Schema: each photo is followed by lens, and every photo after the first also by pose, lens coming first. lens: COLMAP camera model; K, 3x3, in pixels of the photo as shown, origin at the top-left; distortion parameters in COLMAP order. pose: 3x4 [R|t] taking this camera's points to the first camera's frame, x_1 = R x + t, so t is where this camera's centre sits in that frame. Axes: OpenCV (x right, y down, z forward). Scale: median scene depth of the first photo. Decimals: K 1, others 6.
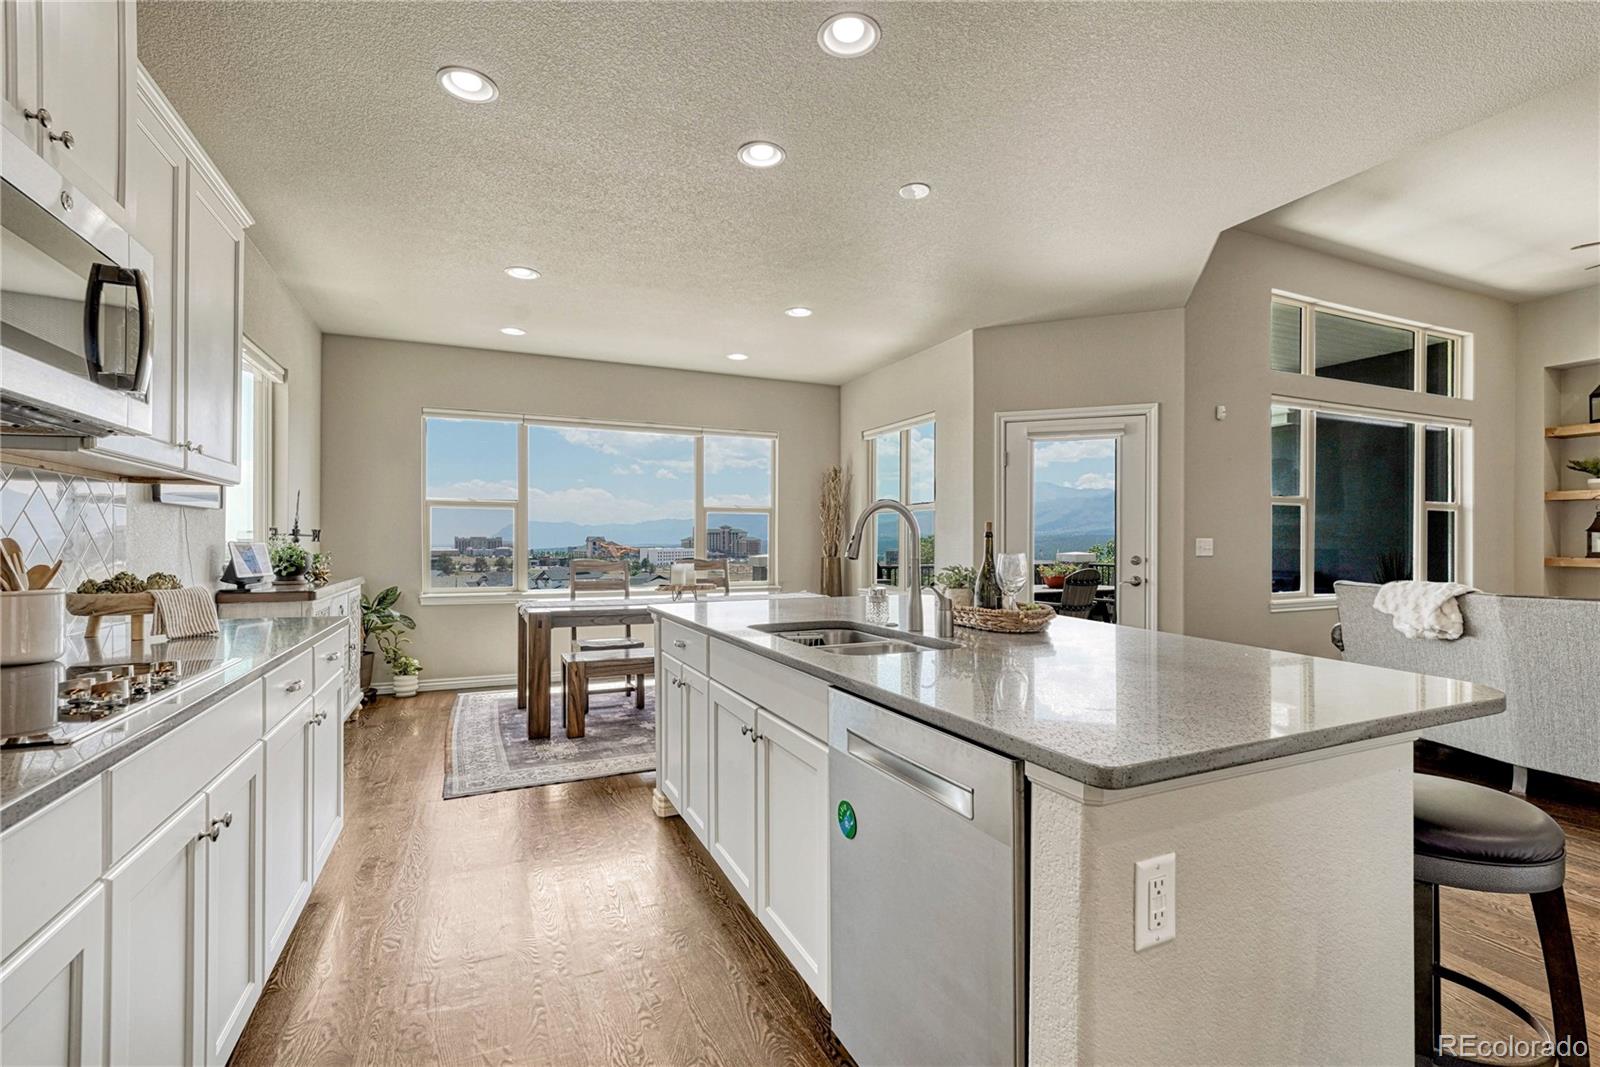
lens RADIAL K [[712.6, 0, 803.6], [0, 712.6, 540.8], [0, 0, 1]] dist [0.001730, 0.000197]
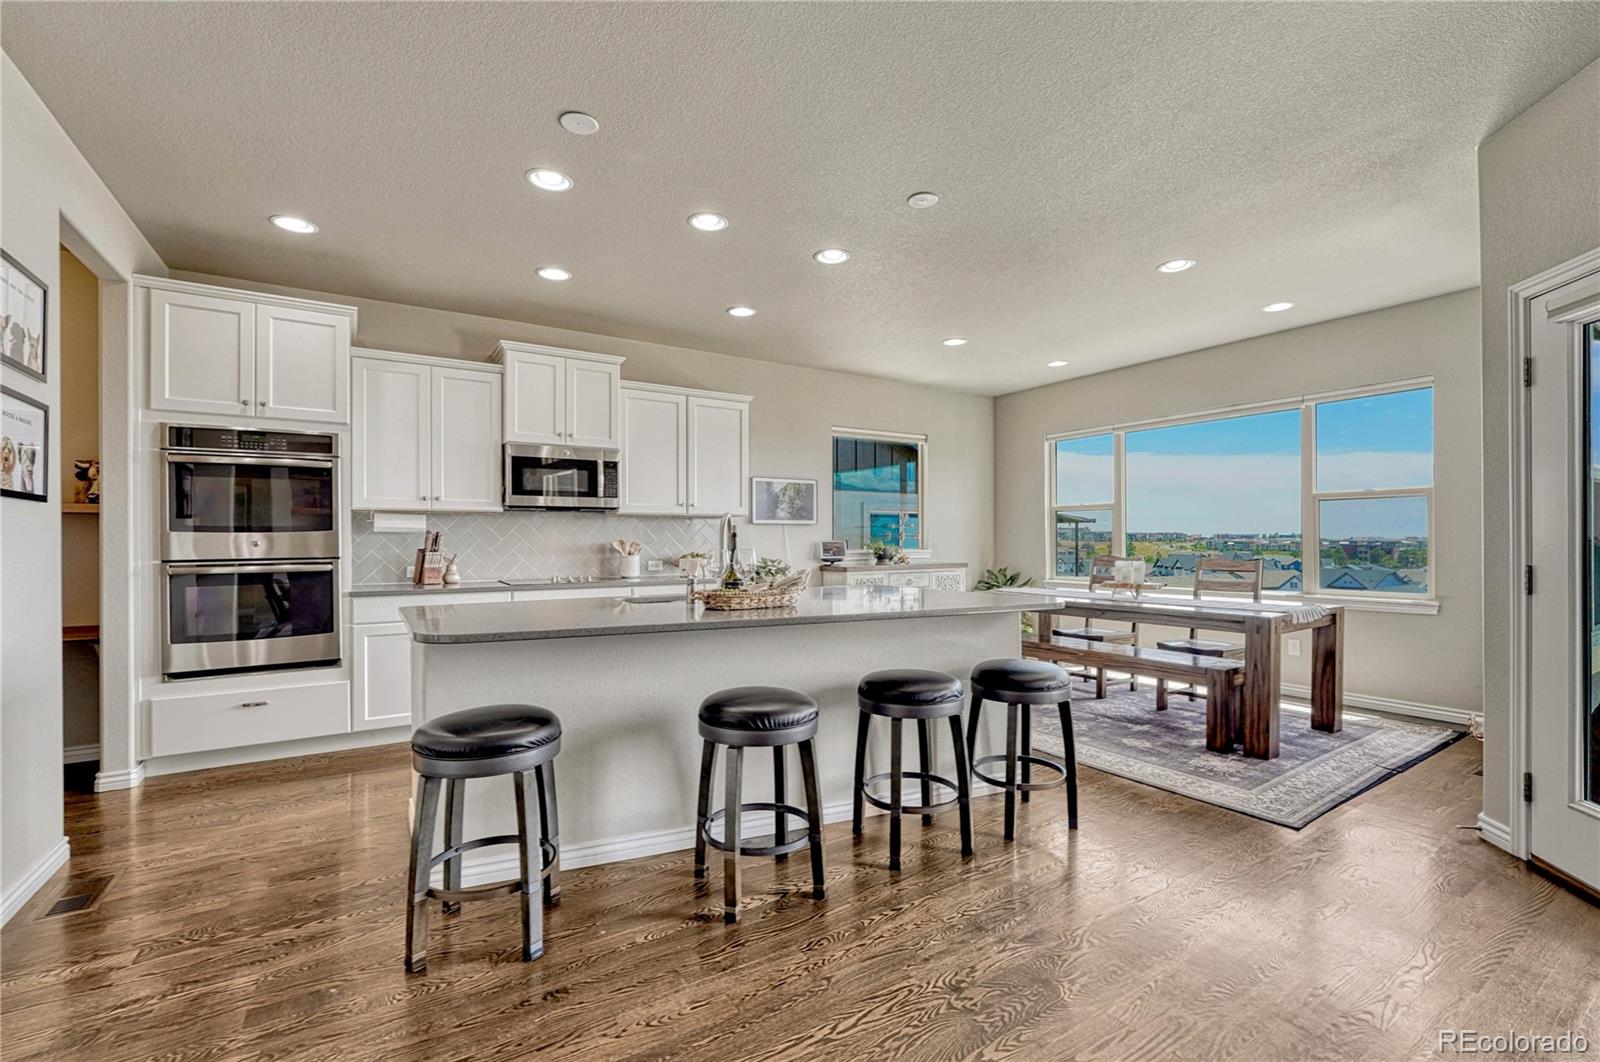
lens RADIAL K [[686.4, 0, 800.7], [0, 686.4, 542.4], [0, 0, 1]] dist [-0.005284, -0.000034]
pose [[0.143473, 0.000532, -0.989654, 0.663455], [0.004240, 0.999990, 0.001153, 0.003211], [0.989645, -0.004362, 0.143469, 0.404112]]
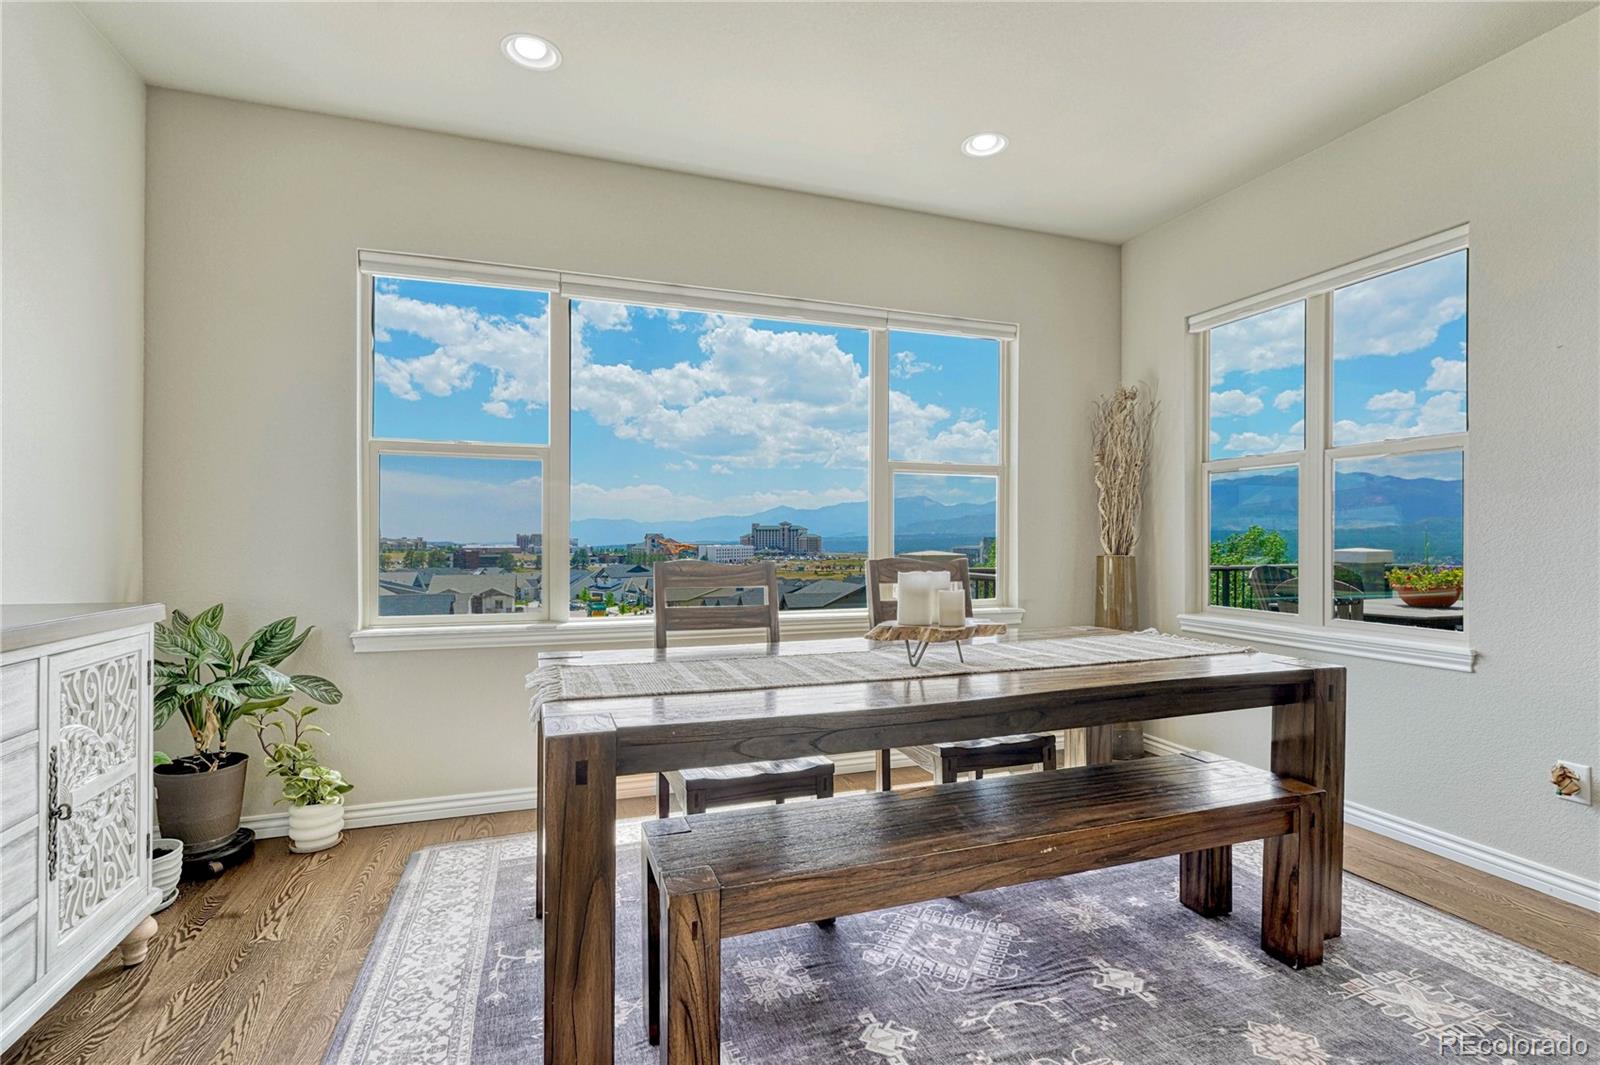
lens RADIAL K [[734.4, 0, 800.0], [0, 734.4, 532.5], [0, 0, 1]] dist [-0.000139, -0.000021]
pose [[0.996160, -0.001965, -0.087526, -0.196652], [0.001341, 0.999973, -0.007190, 0.012376], [0.087538, 0.007045, 0.996136, 0.548917]]
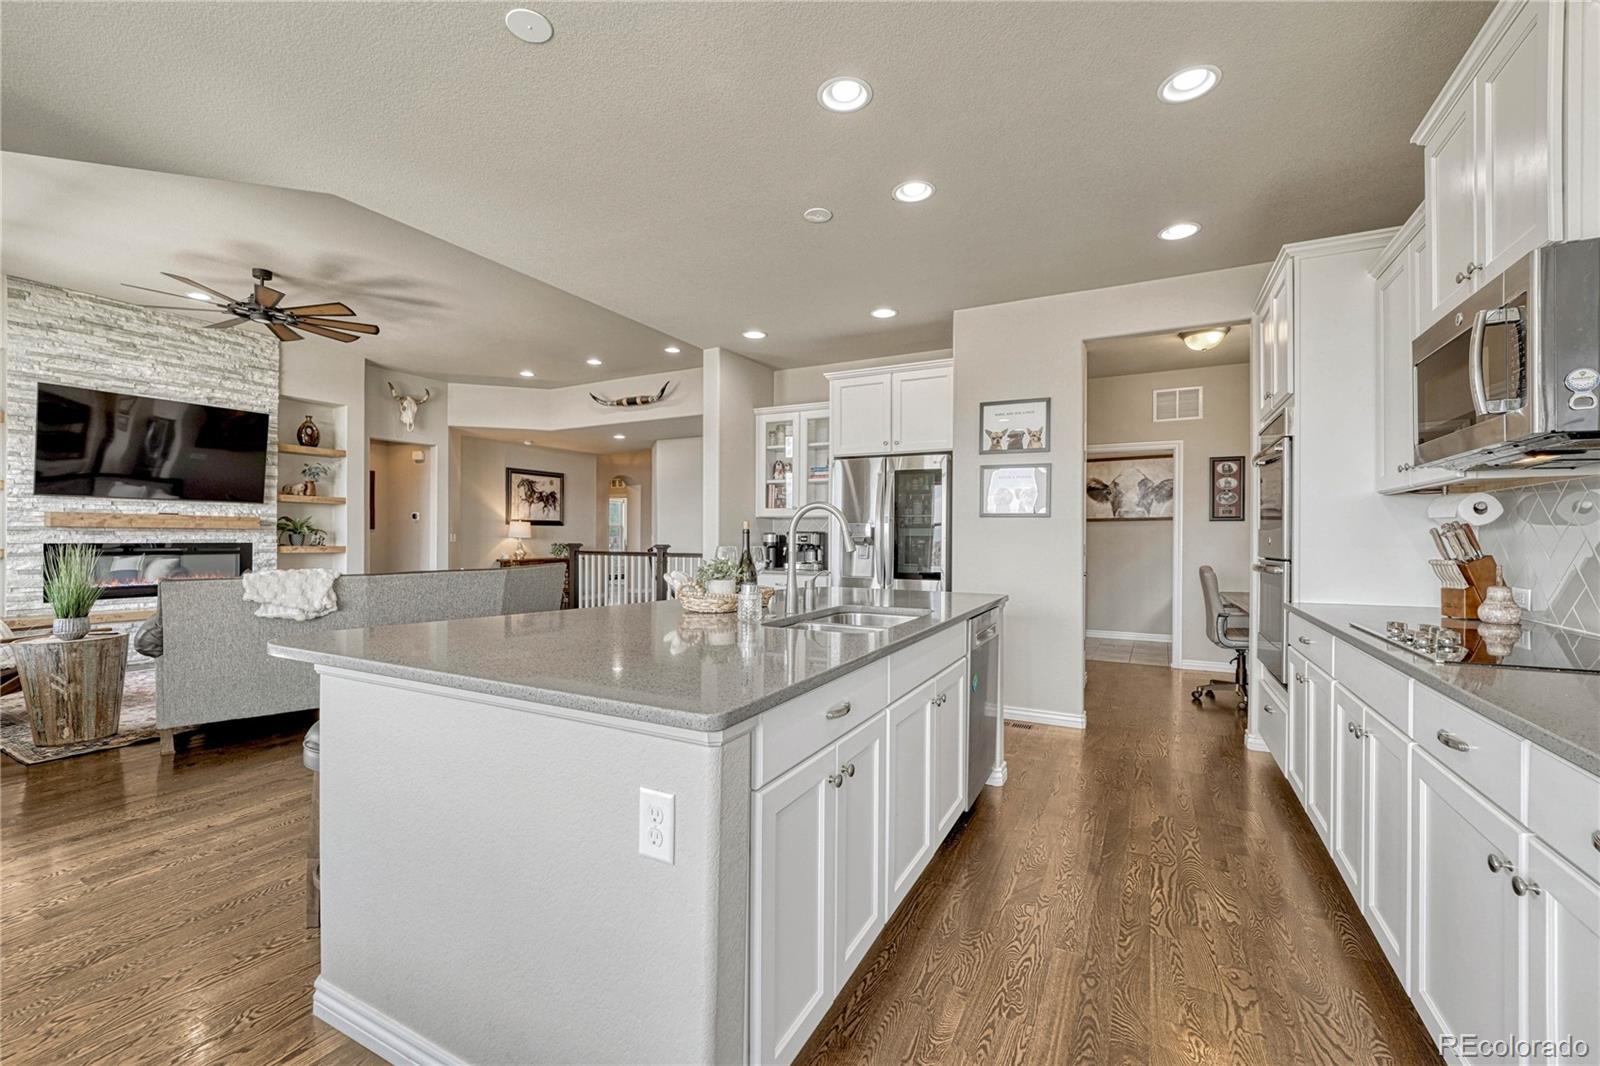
lens RADIAL K [[667.3, 0, 798.5], [0, 667.3, 541.8], [0, 0, 1]] dist [-0.009967, -0.000042]
pose [[-0.611748, -0.009131, 0.791000, -0.302218], [-0.006929, 0.999957, 0.006184, 0.001919], [-0.791022, -0.001697, -0.611785, 0.702679]]
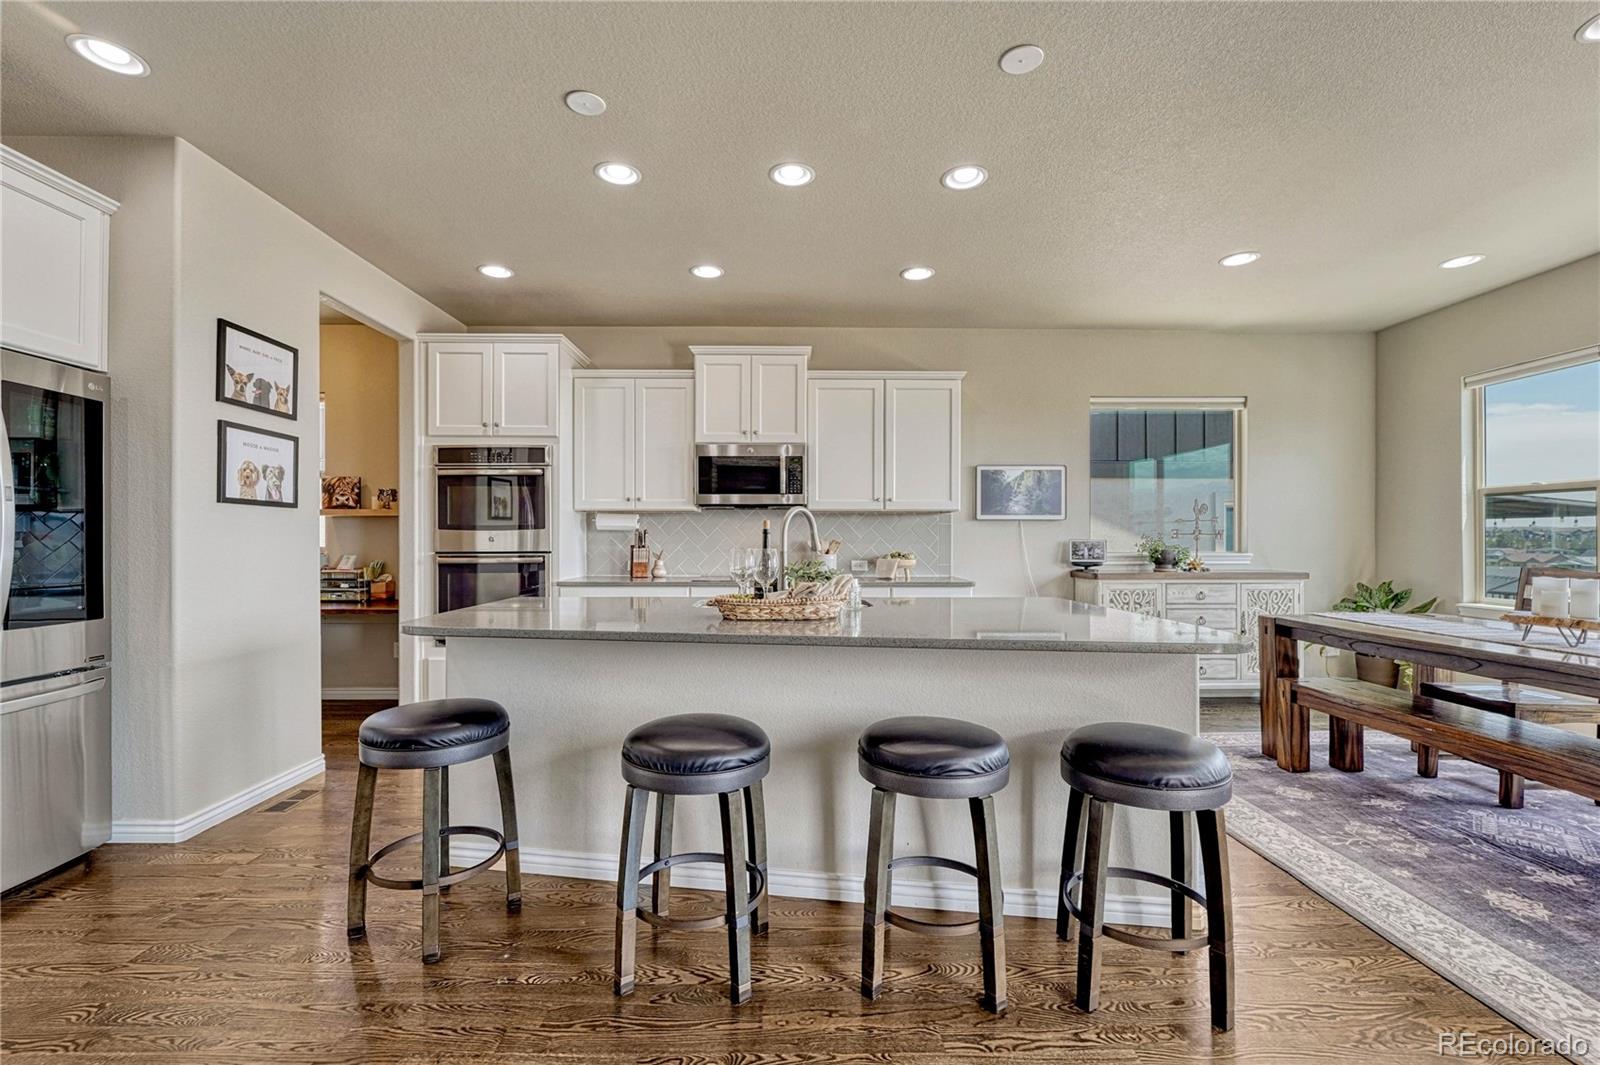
lens RADIAL K [[683.1, 0, 795.9], [0, 683.1, 540.5], [0, 0, 1]] dist [-0.008997, 0.000245]
pose [[-0.400630, -0.000867, -0.916240, 0.528470], [-0.002135, 0.999998, -0.000013, 0.003591], [0.916238, 0.001951, -0.400631, 0.634911]]
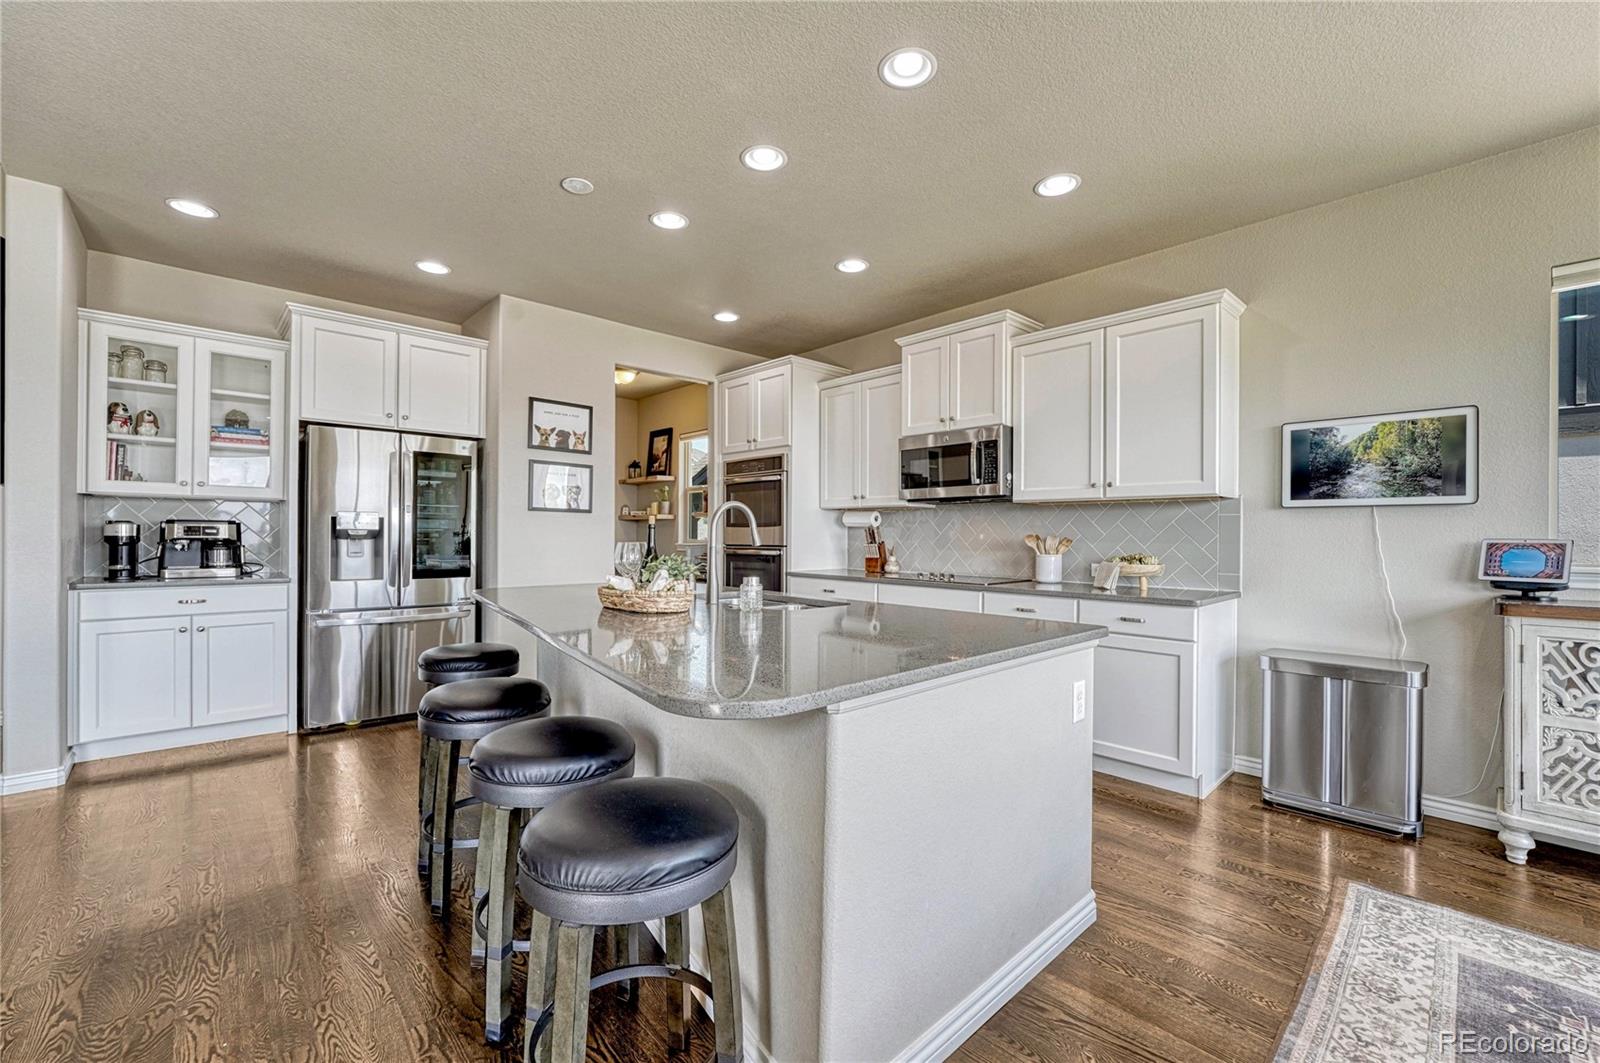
lens RADIAL K [[660.7, 0, 802.0], [0, 660.7, 537.9], [0, 0, 1]] dist [-0.005992, -0.000076]
pose [[-0.947779, -0.006447, -0.318862, 0.161085], [-0.008454, 0.999952, 0.004910, 0.001943], [0.318815, 0.007349, -0.947788, 0.909936]]
